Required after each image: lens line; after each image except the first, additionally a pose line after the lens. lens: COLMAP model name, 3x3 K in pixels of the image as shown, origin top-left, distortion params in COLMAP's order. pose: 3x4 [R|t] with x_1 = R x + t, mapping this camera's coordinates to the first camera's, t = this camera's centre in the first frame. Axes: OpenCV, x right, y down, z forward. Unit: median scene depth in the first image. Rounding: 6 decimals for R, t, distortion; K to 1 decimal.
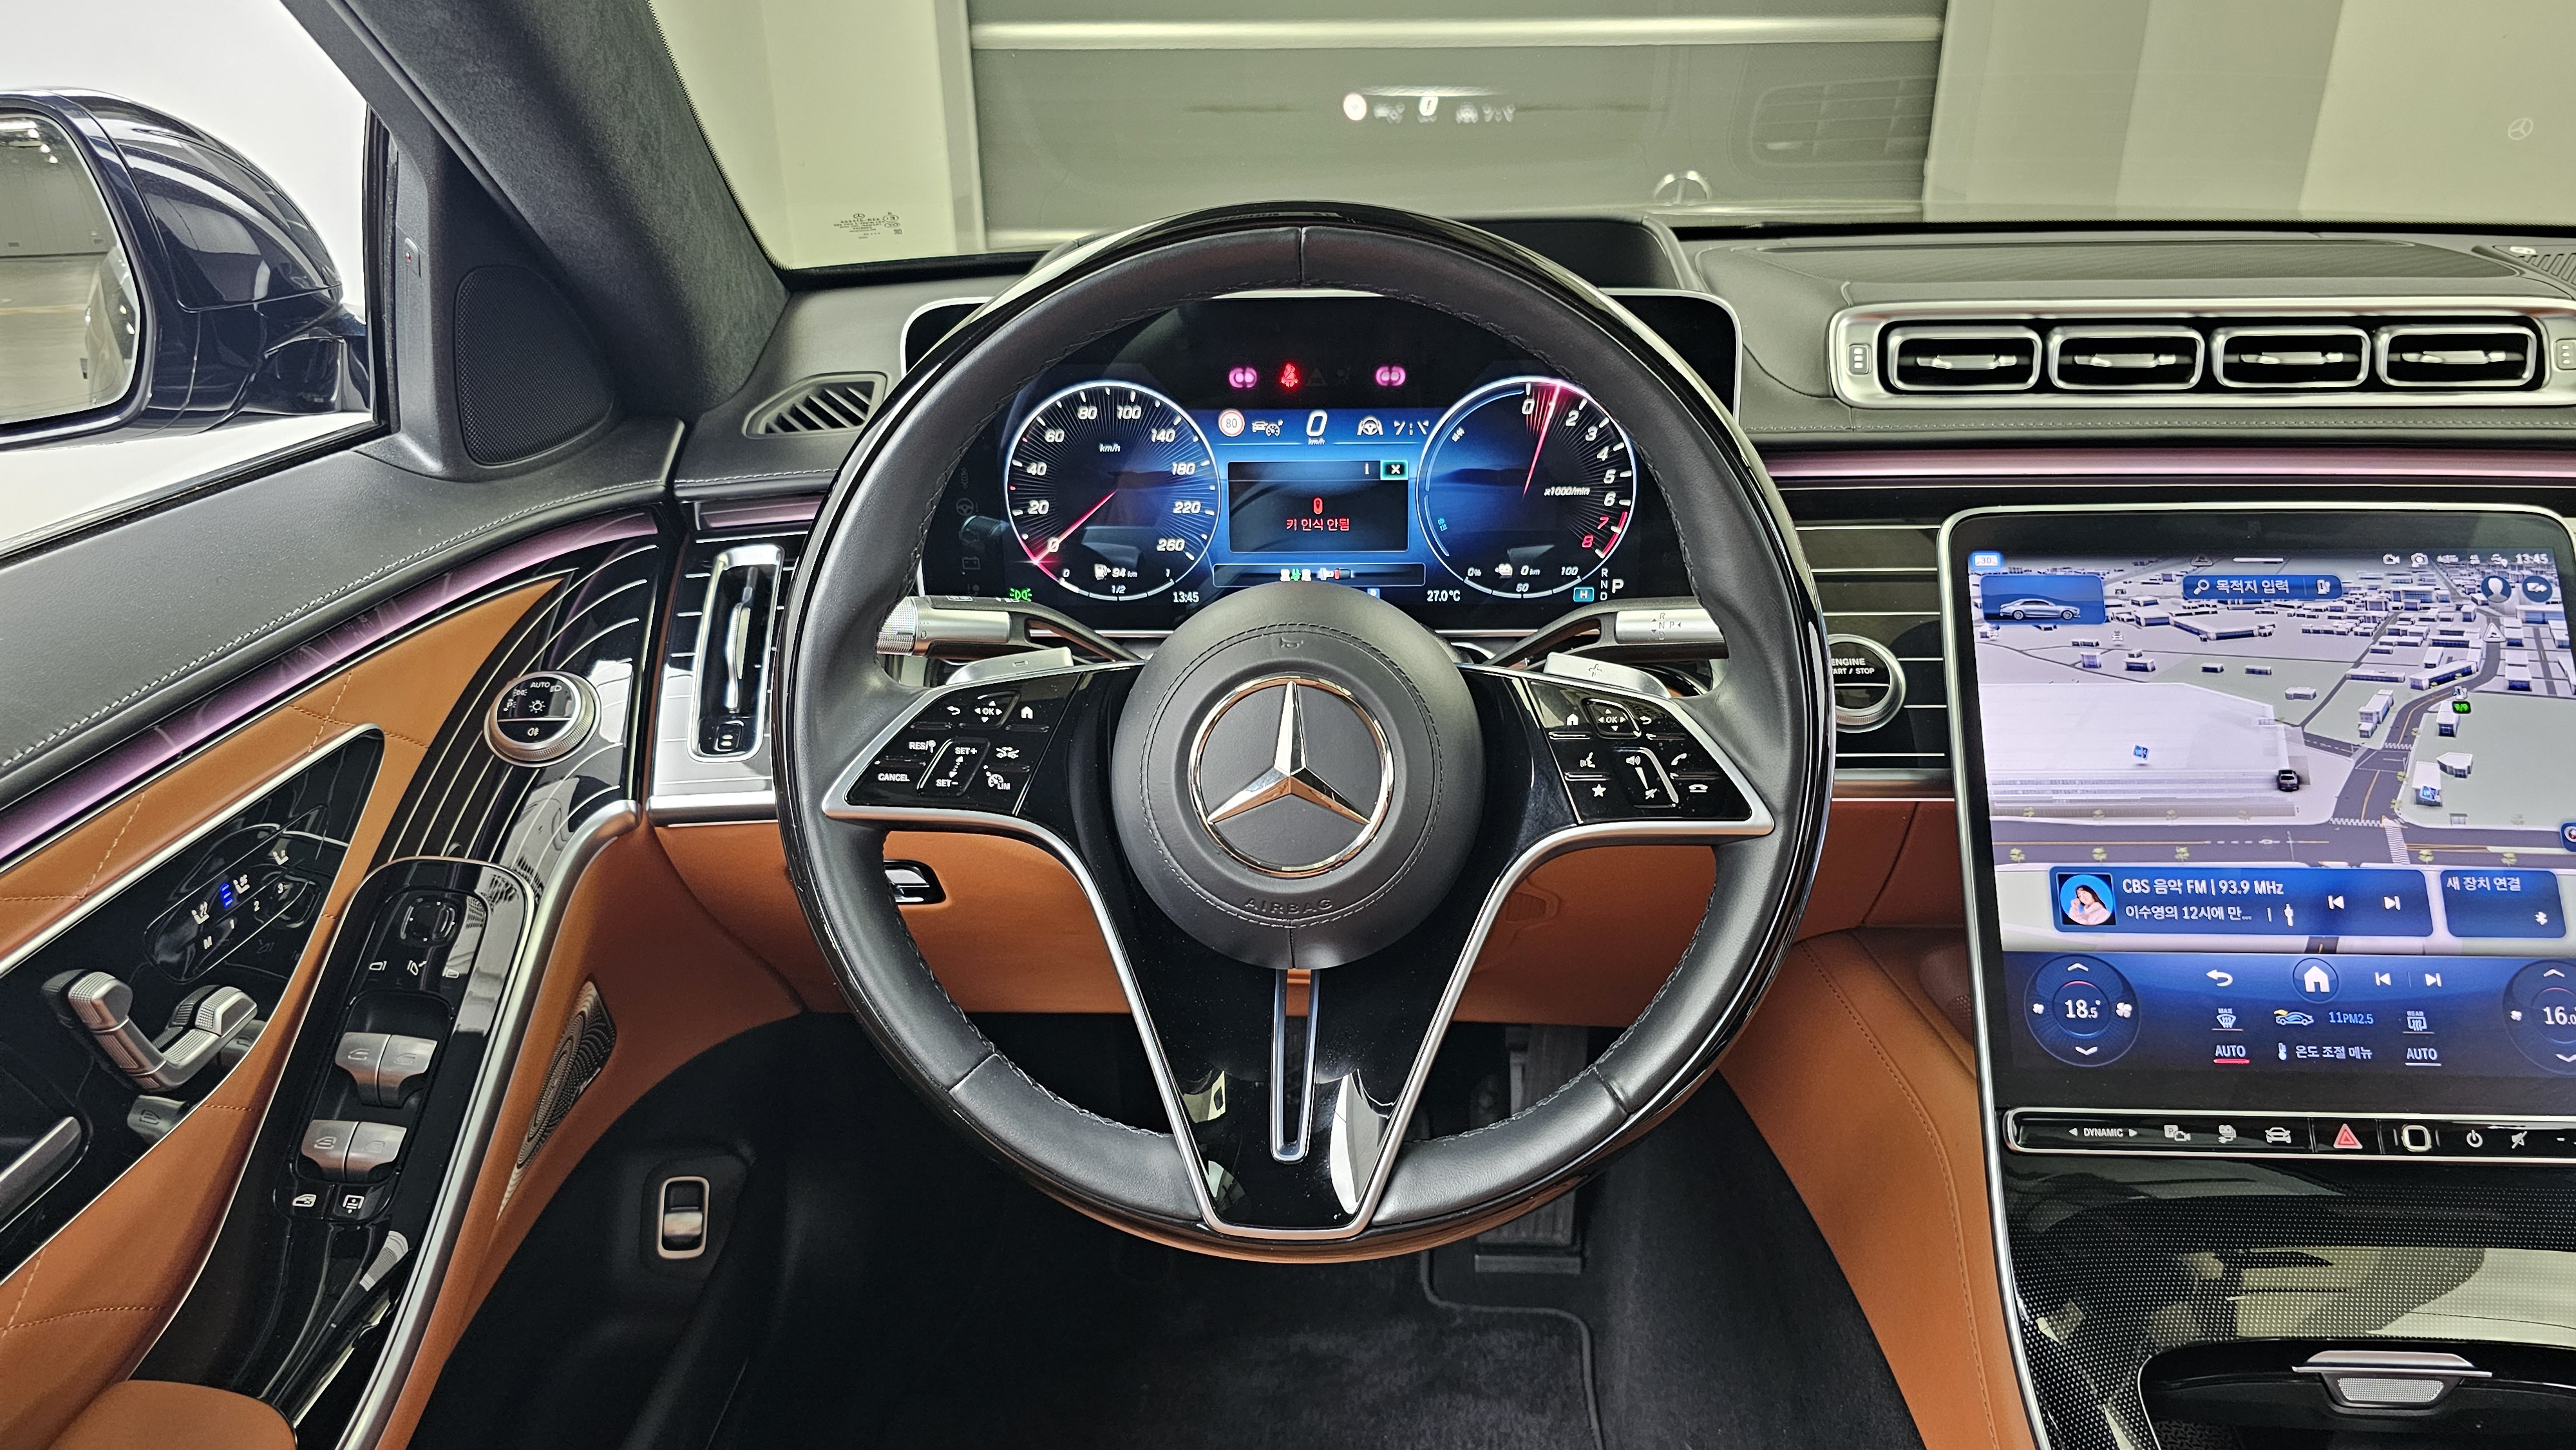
lens RADIAL K [[1749.0, 0, 1314.3], [0, 1749.0, 768.7], [0, 0, 1]] dist [0.047614, -0.049371]
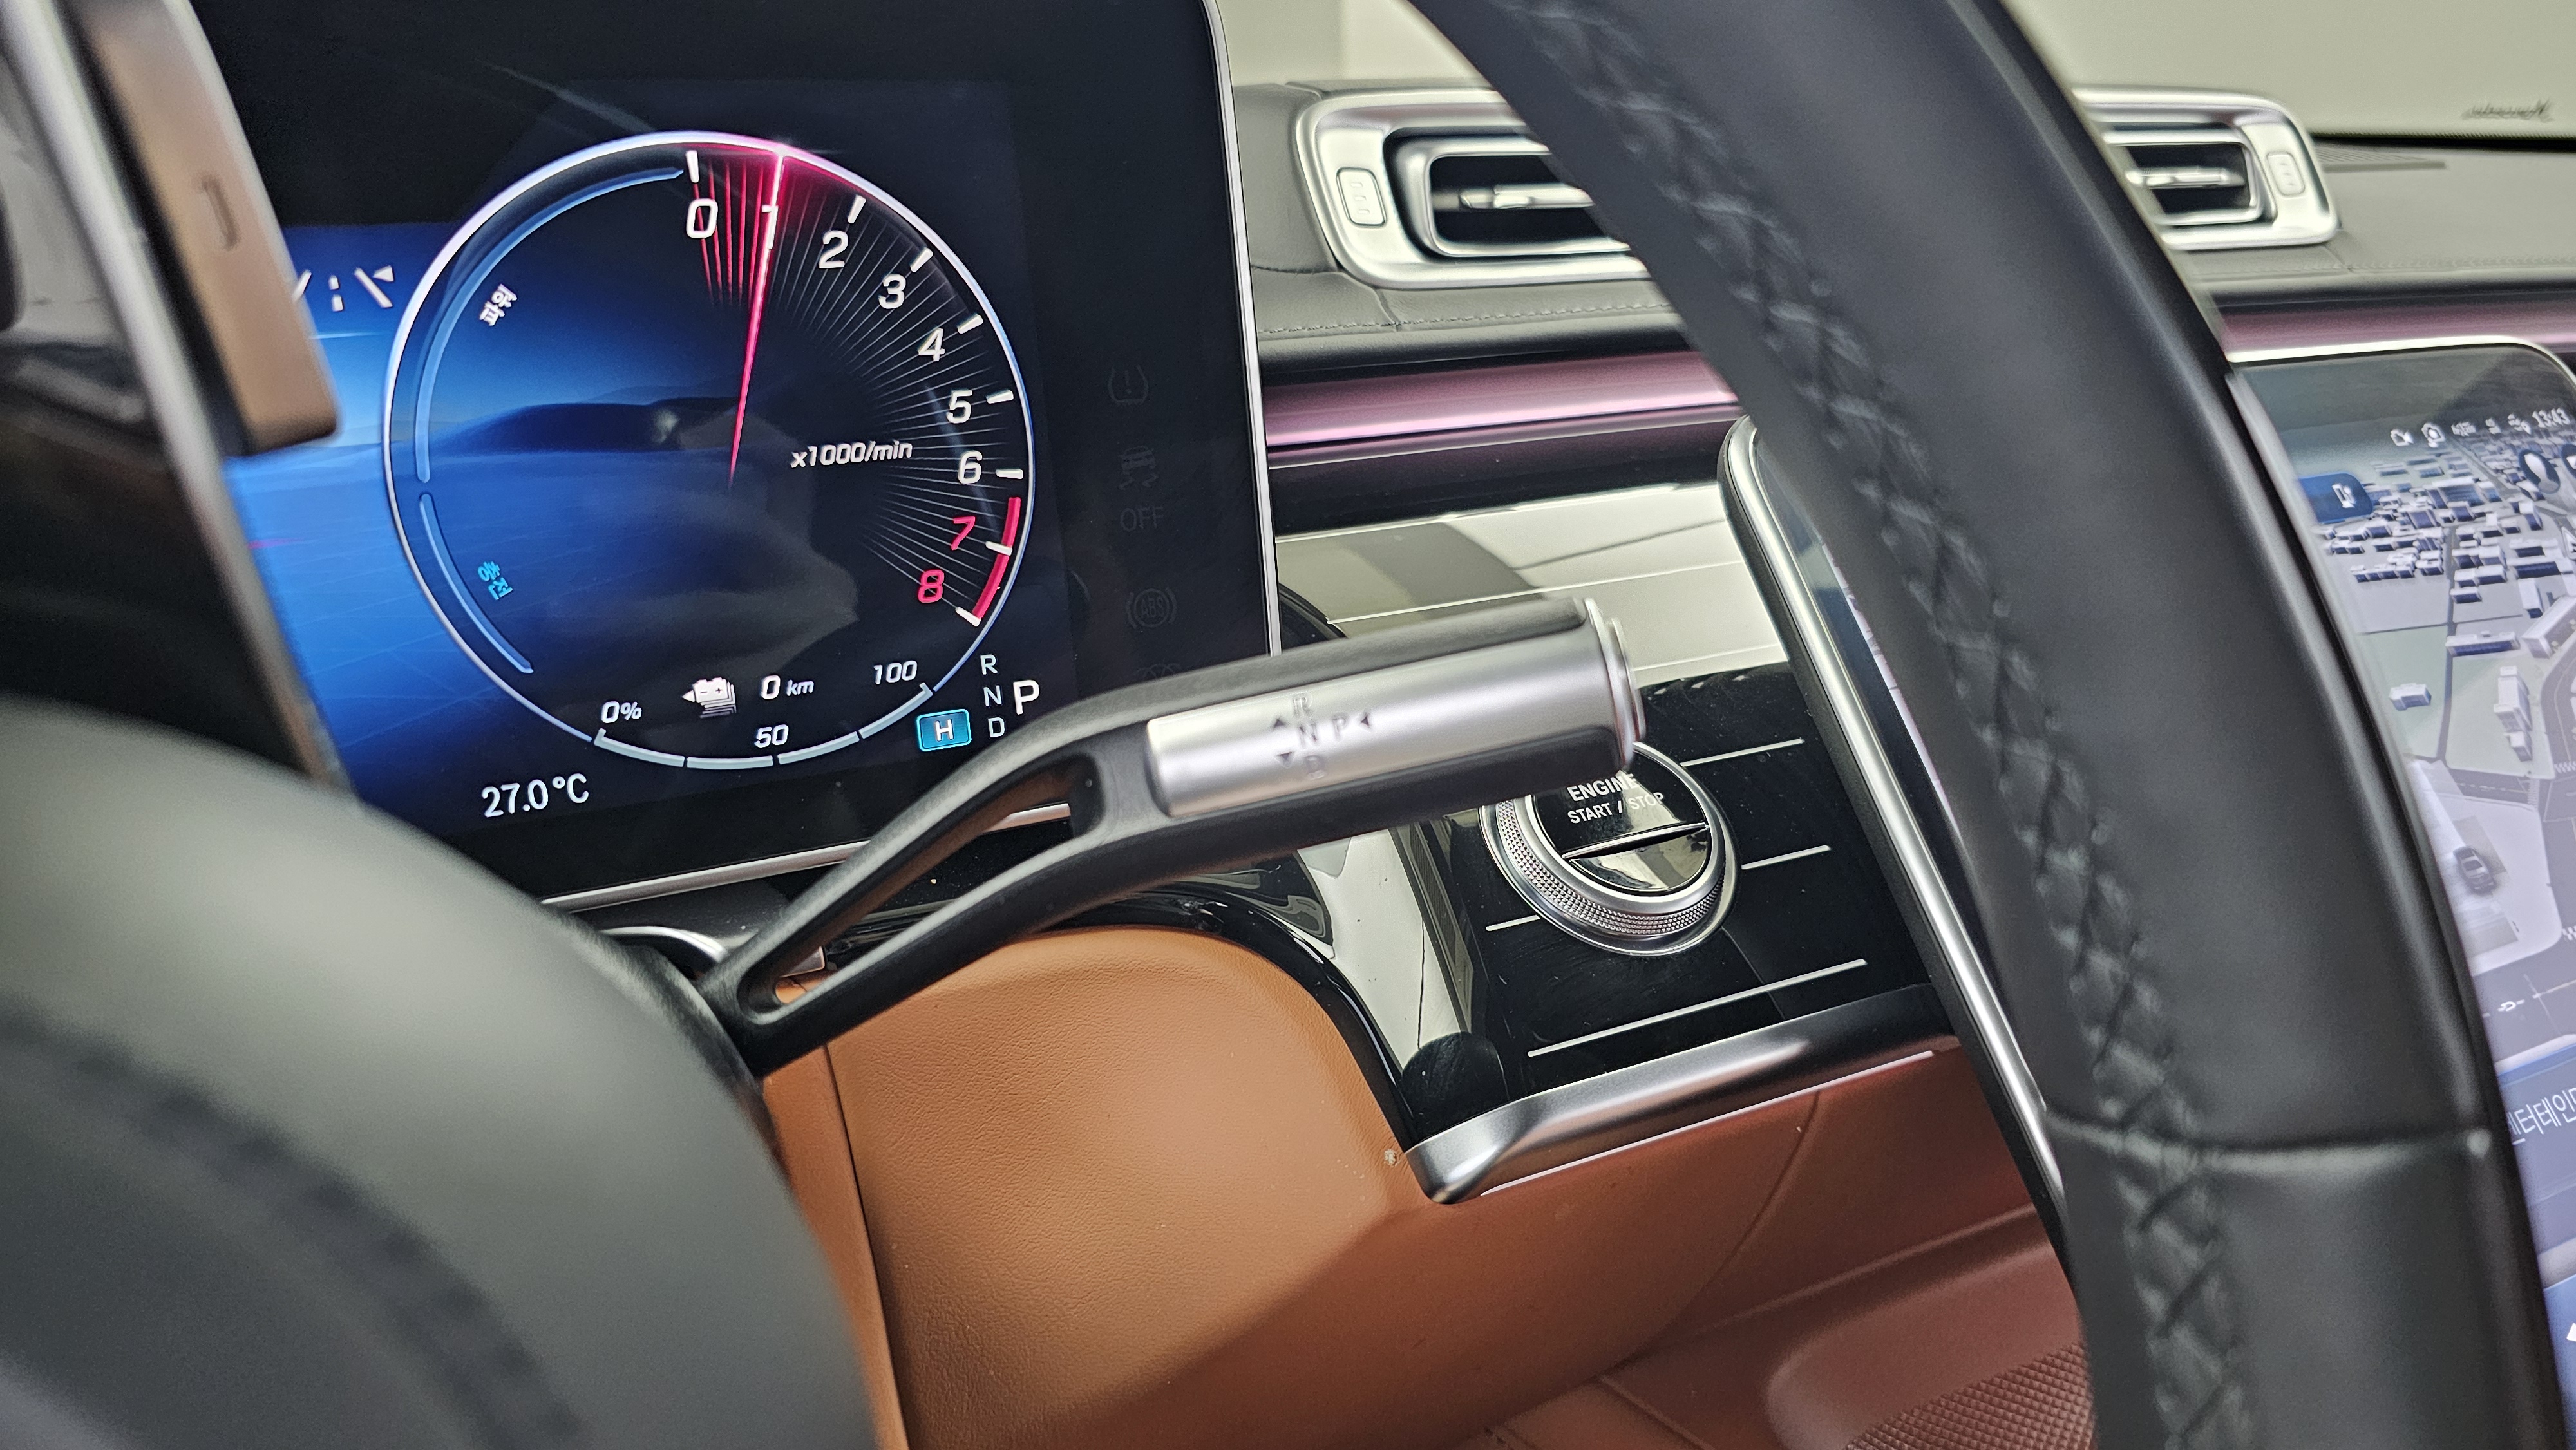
lens RADIAL K [[1749.0, 0, 1280.9], [0, 1749.0, 744.8], [0, 0, 1]] dist [0.047614, -0.049371]
pose [[0.871379, -0.146348, 0.468275, 0.042943], [0.215675, 0.971566, -0.097694, -0.045850], [-0.440663, 0.186124, 0.878165, 0.658319]]
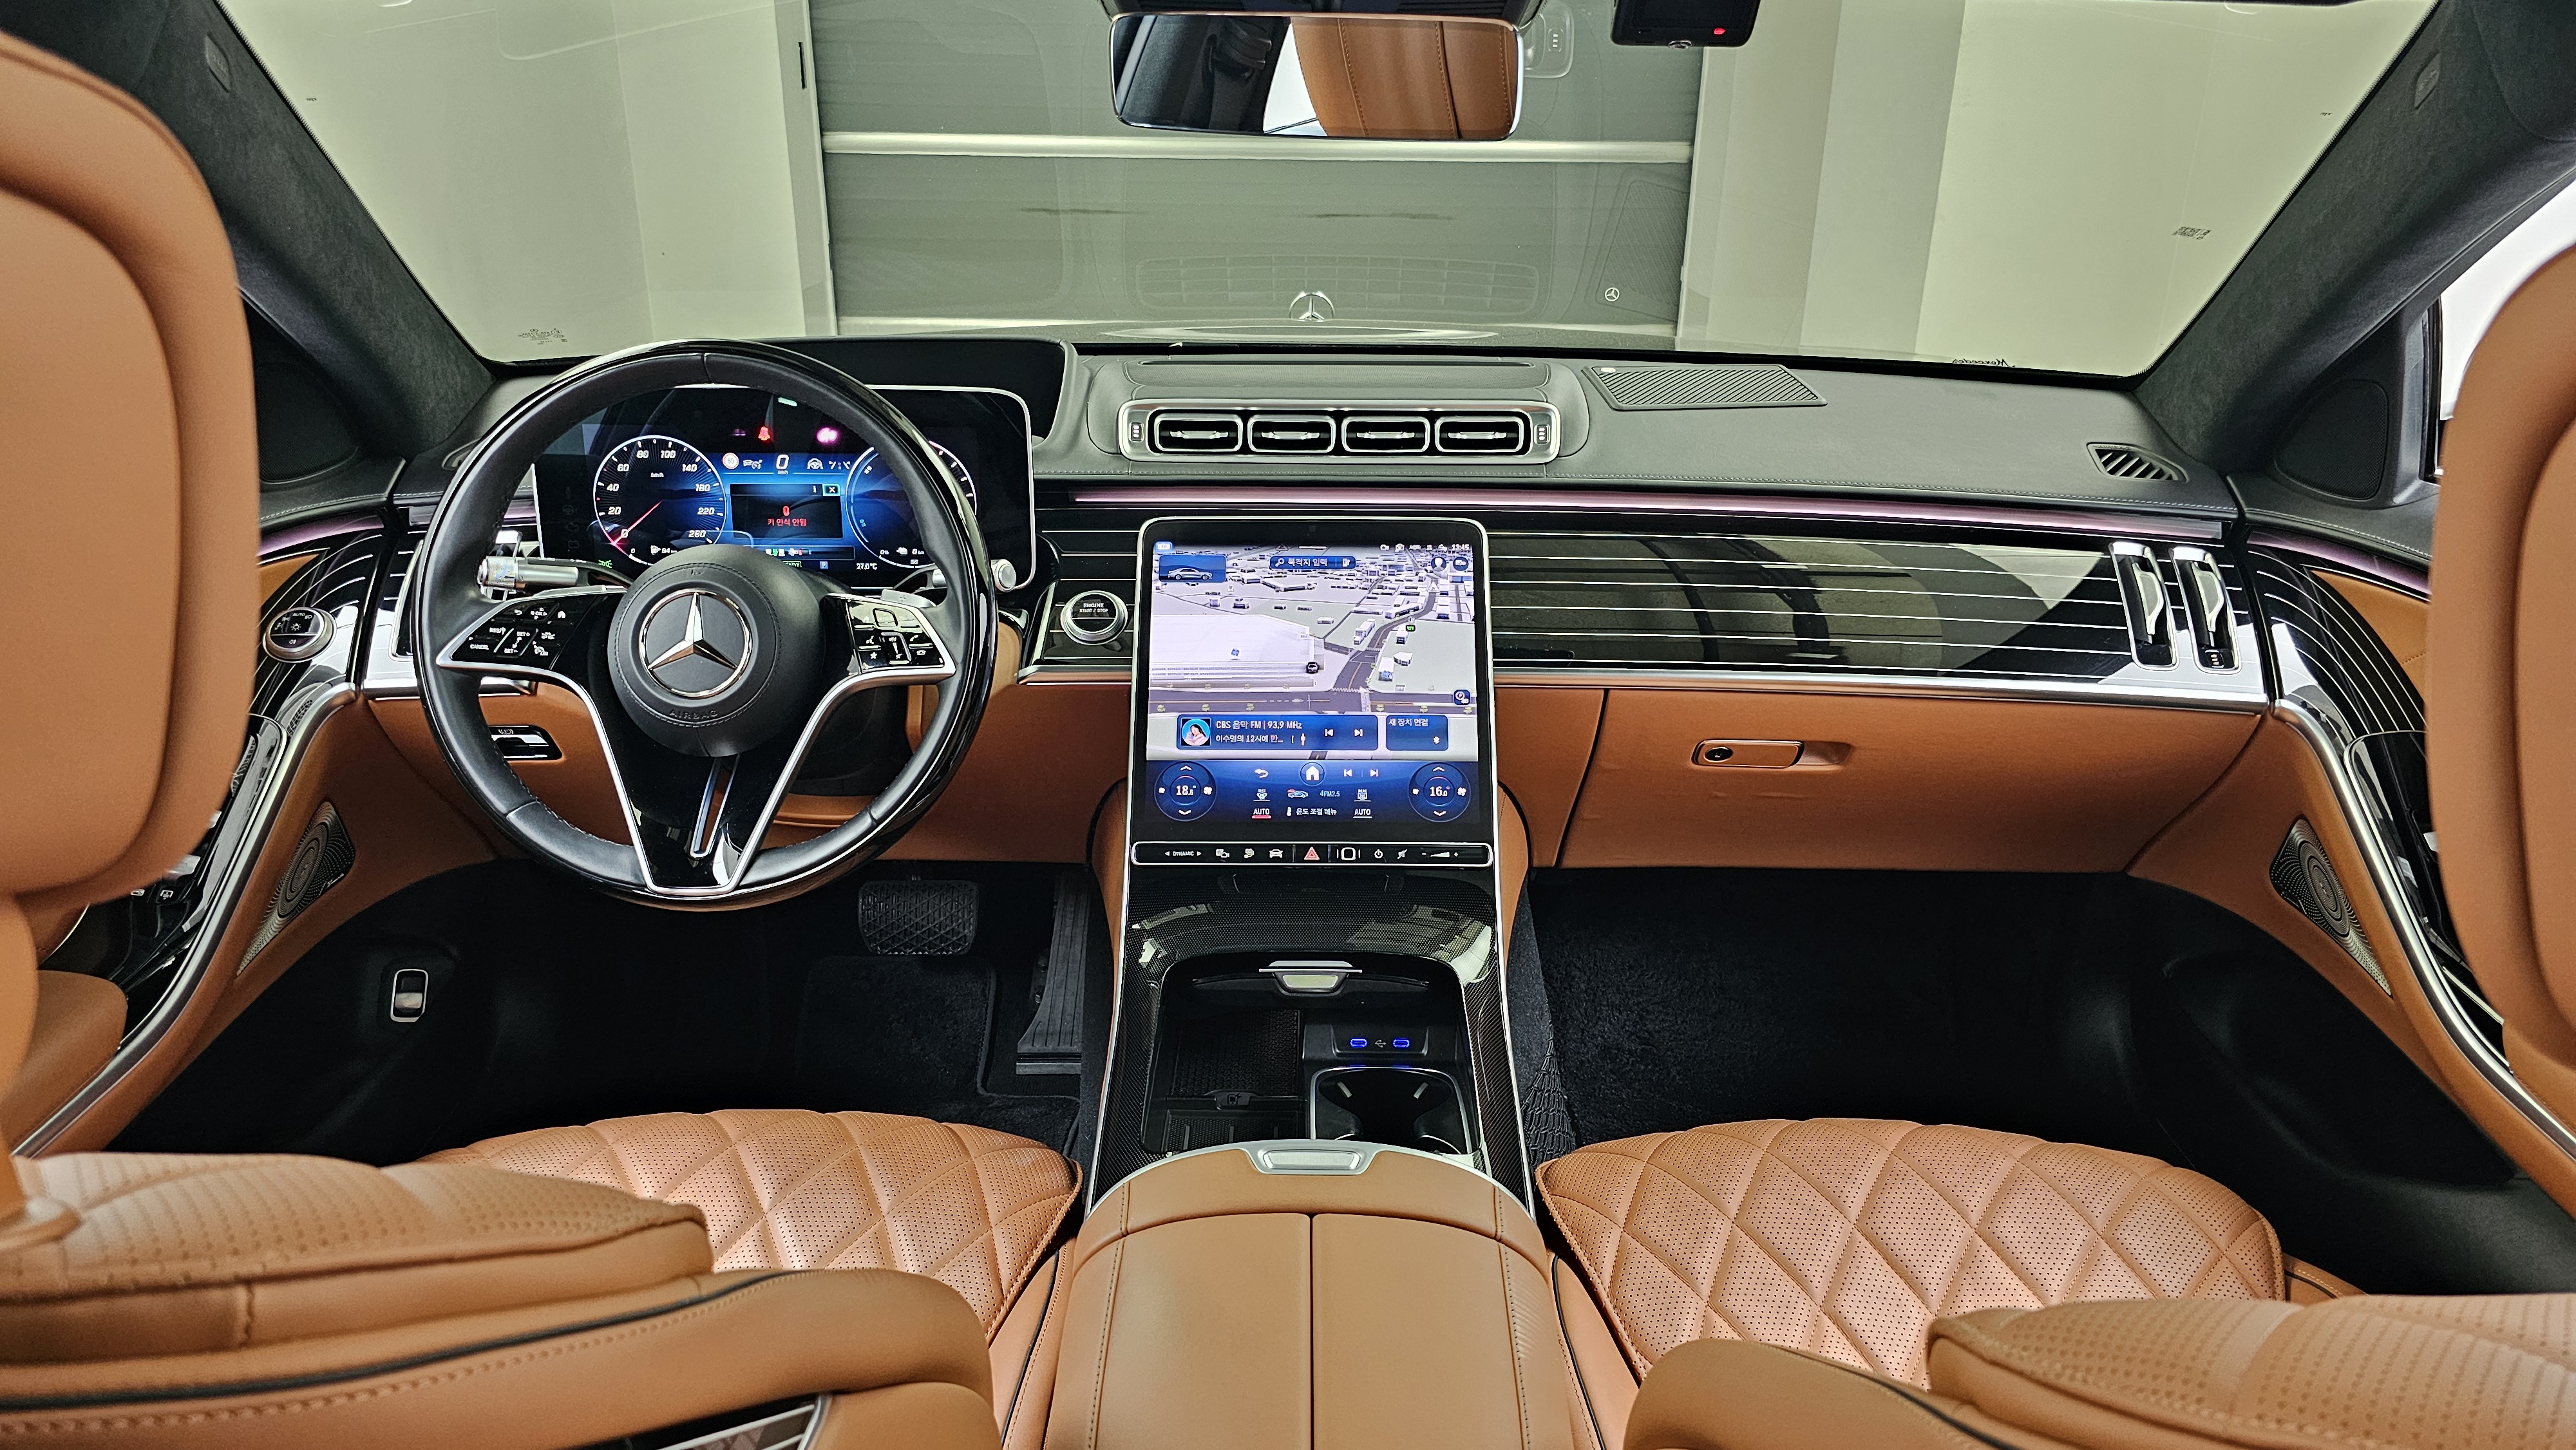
lens RADIAL K [[1749.0, 0, 1337.5], [0, 1749.0, 760.7], [0, 0, 1]] dist [0.047614, -0.049371]
pose [[0.998114, 0.000414, 0.061381, 0.430039], [0.002484, 0.998886, -0.047126, 0.169700], [-0.061332, 0.047189, 0.997001, -0.700663]]
